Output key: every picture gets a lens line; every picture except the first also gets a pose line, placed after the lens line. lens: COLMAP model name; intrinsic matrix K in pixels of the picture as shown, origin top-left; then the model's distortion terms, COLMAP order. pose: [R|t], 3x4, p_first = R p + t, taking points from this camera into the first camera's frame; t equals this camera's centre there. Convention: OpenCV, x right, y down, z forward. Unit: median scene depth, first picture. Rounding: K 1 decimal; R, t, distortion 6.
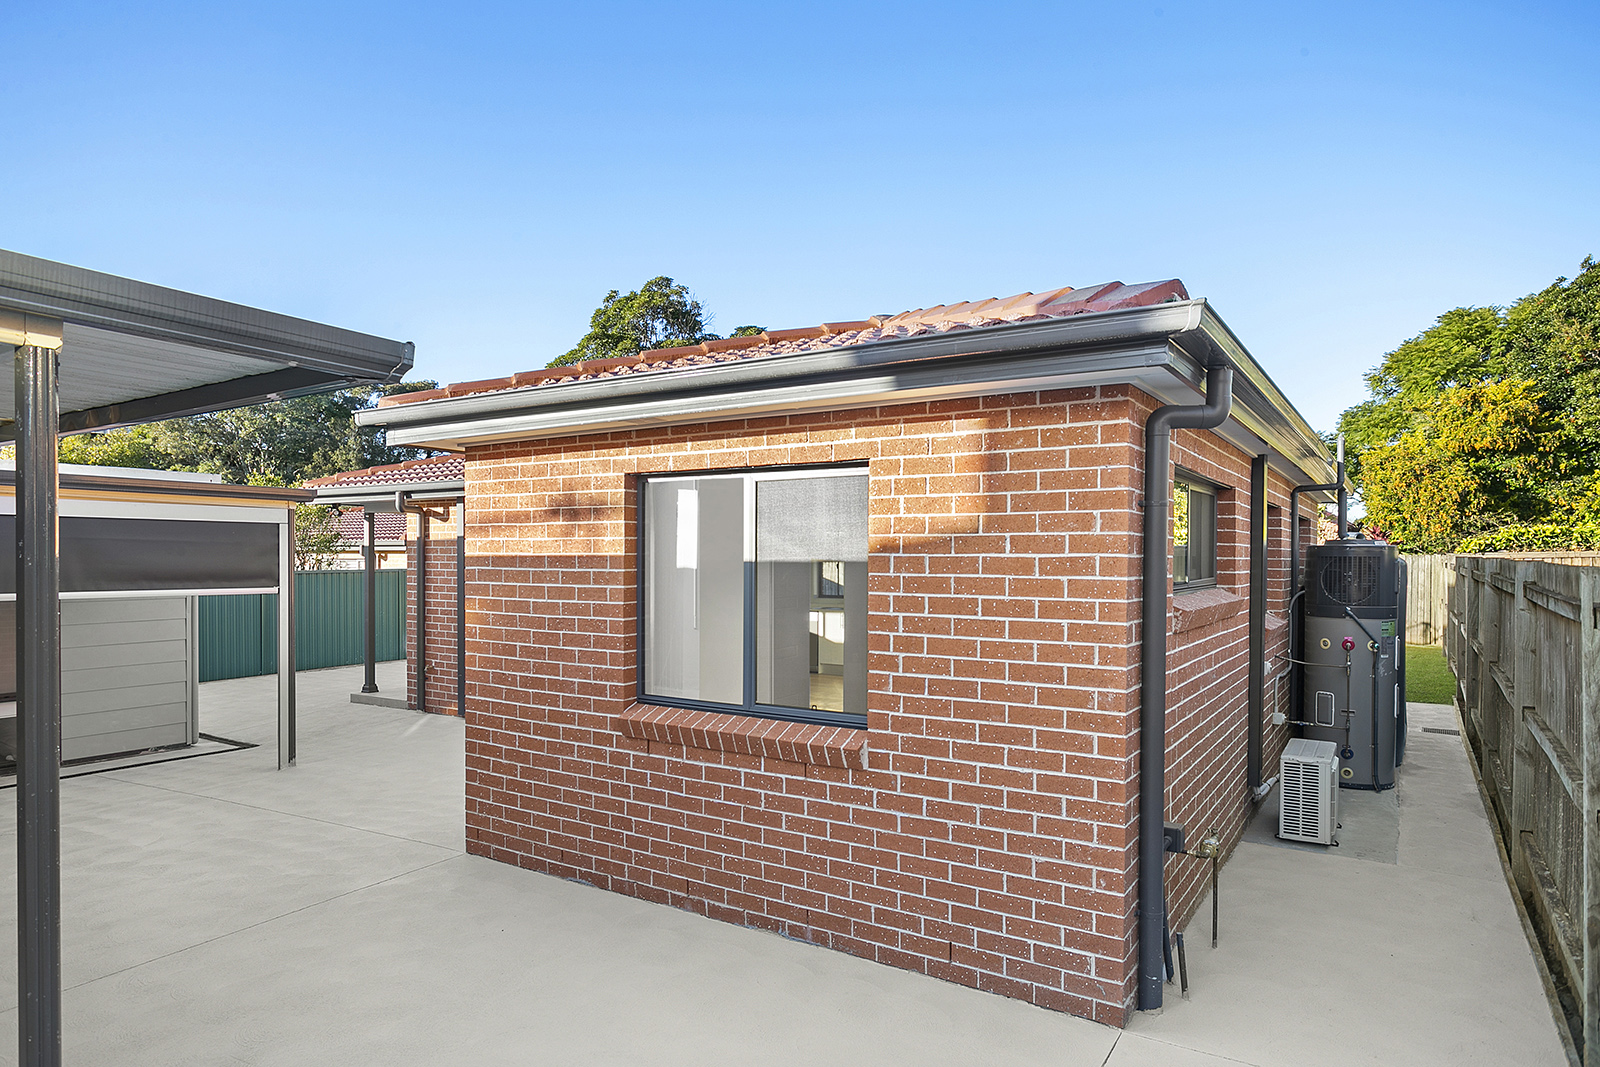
lens RADIAL K [[957.2, 0, 799.6], [0, 957.2, 546.9], [0, 0, 1]] dist [-0.028402, 0.001299]
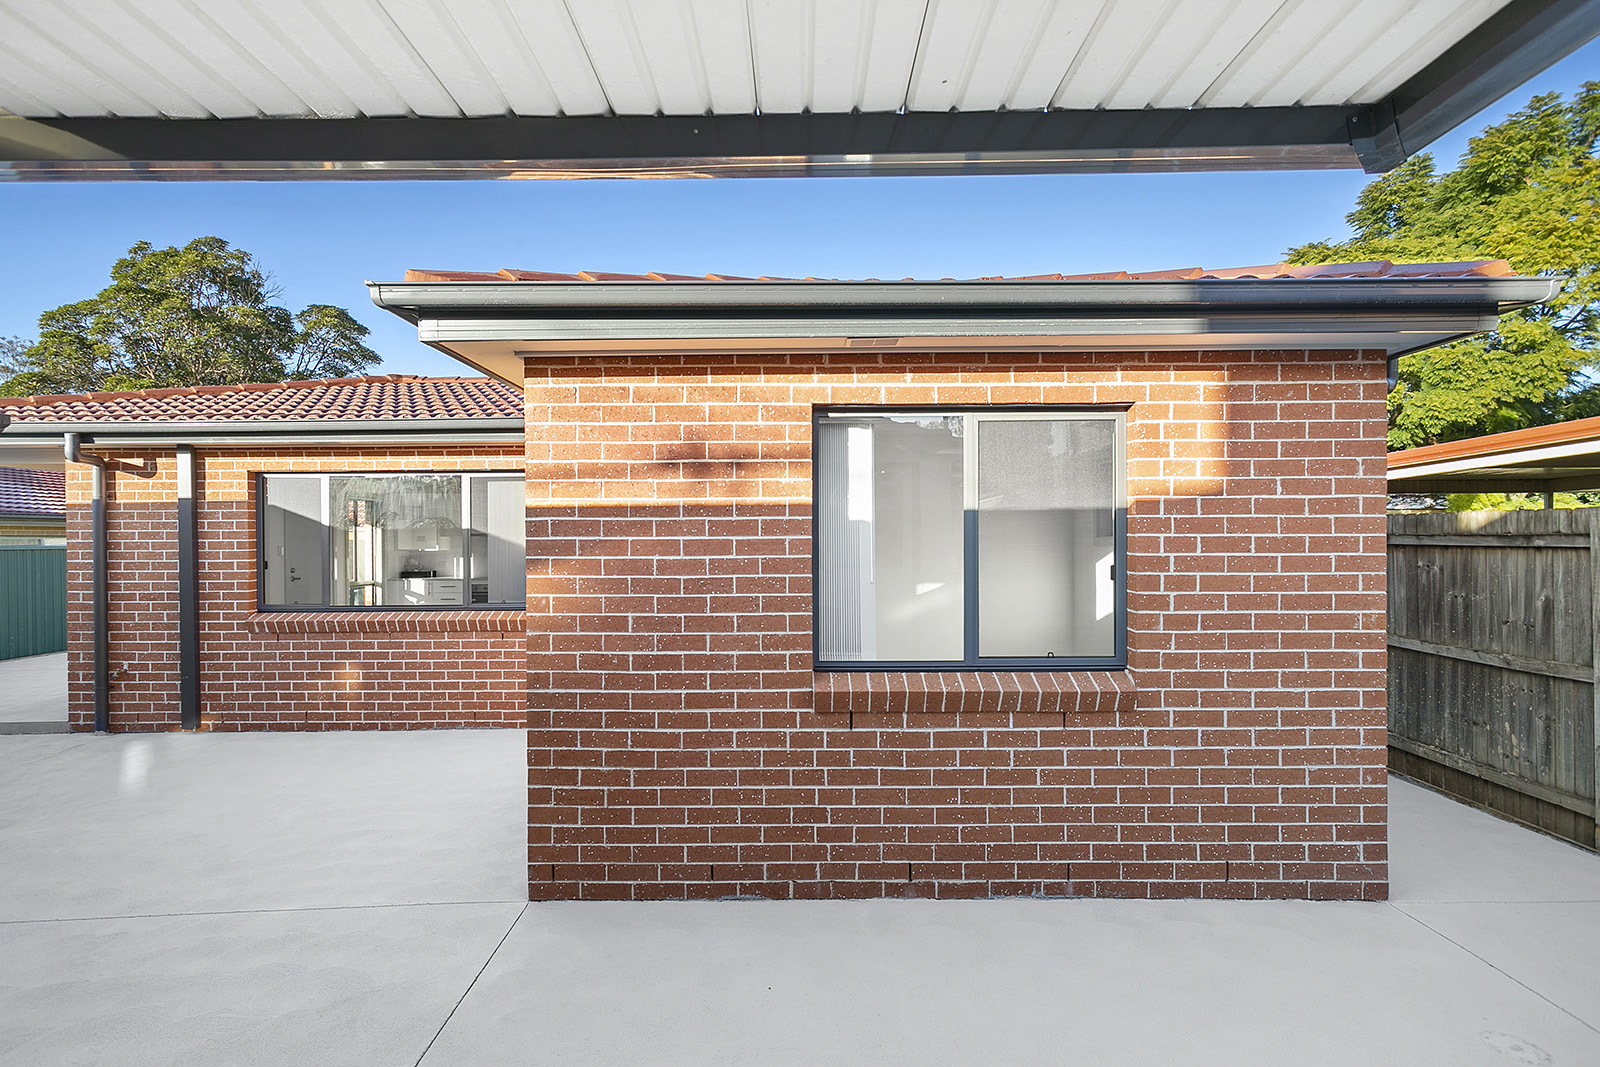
lens RADIAL K [[771.9, 0, 798.7], [0, 771.9, 533.2], [0, 0, 1]] dist [-0.000018, 0.001632]
pose [[0.841496, -0.005117, 0.540239, -0.596155], [0.003137, 0.999985, 0.004586, 0.036826], [-0.540254, -0.002164, 0.841499, 0.450390]]
